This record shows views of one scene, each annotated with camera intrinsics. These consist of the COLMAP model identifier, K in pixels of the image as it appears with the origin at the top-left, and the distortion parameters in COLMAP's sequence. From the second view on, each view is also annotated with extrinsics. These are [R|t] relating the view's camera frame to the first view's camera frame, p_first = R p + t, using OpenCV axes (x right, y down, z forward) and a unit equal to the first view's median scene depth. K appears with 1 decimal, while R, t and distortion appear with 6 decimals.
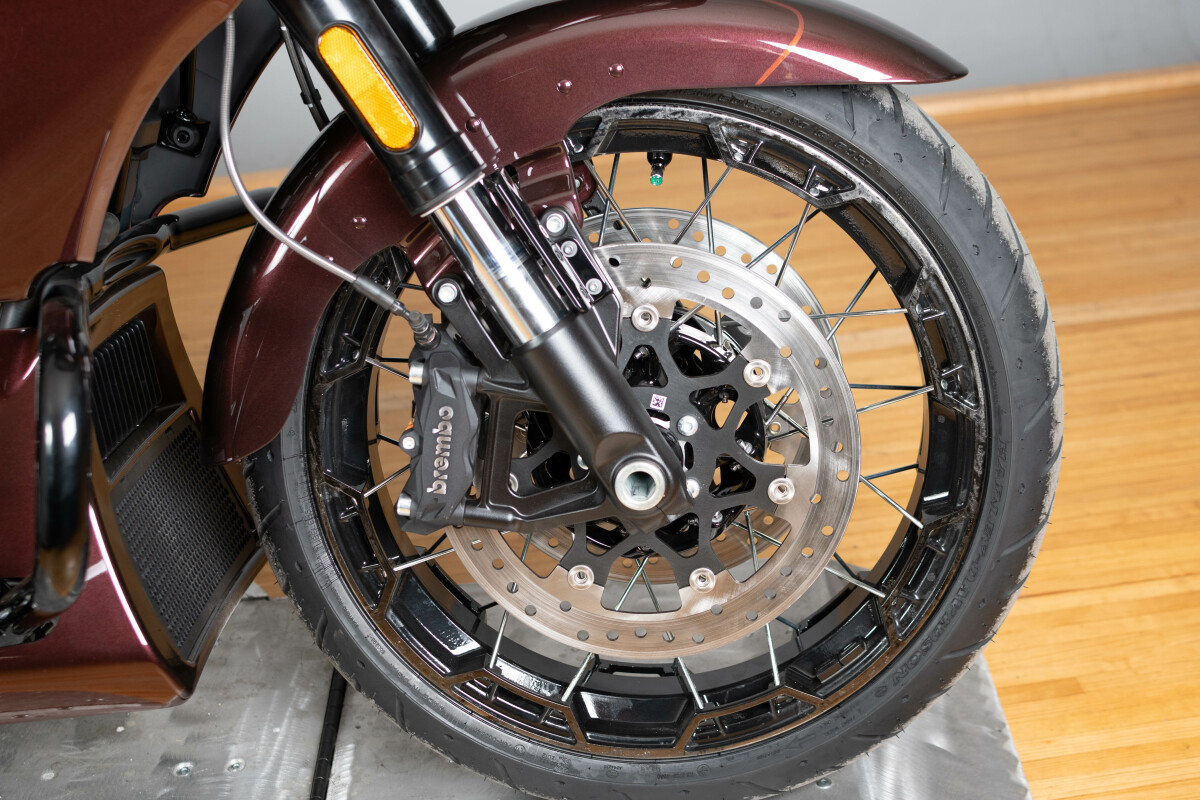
lens RADIAL K [[1902.1, 0, 600.0], [0, 1902.1, 400.0], [0, 0, 1]] dist [-0.018785, -0.023869]
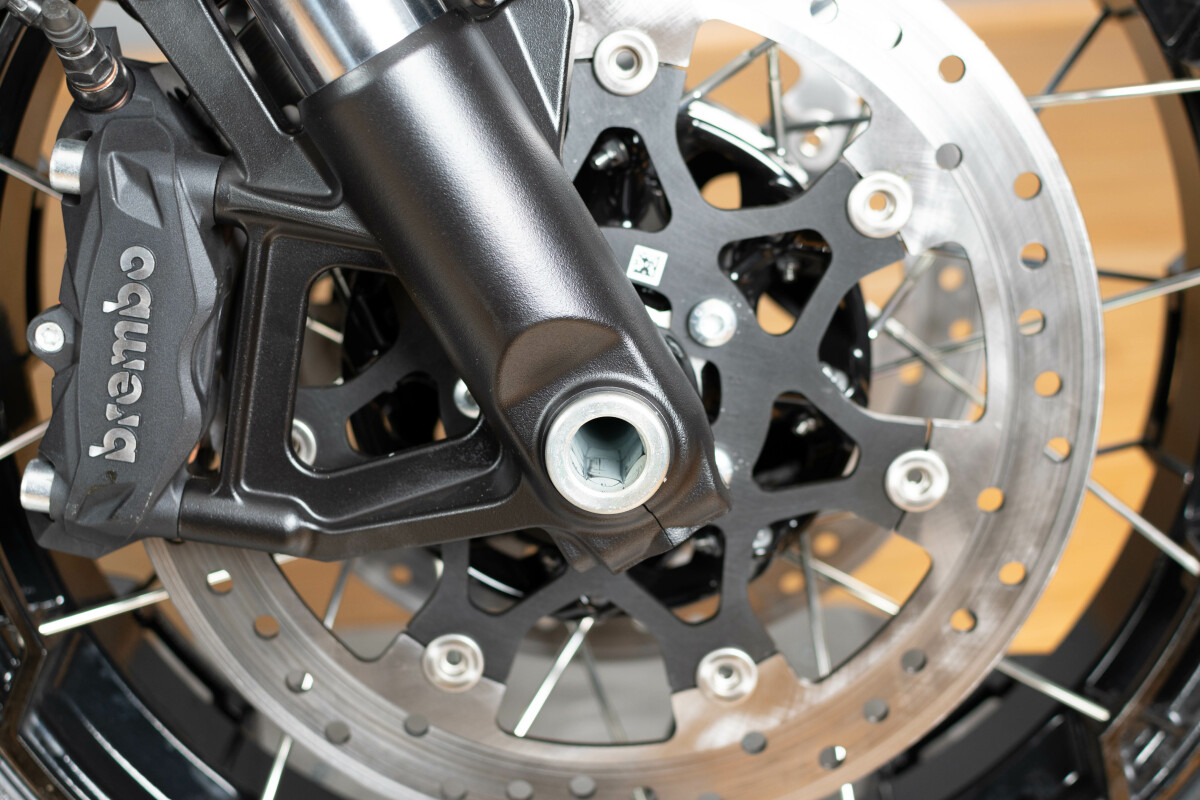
lens RADIAL K [[1822.4, 0, 600.0], [0, 1822.4, 400.0], [0, 0, 1]] dist [0.004679, 0.028772]
pose [[0.997354, 0.033397, 0.064578, -0.005708], [-0.032907, 0.999421, -0.008638, 0.035798], [-0.064829, 0.006490, 0.997875, 0.591693]]
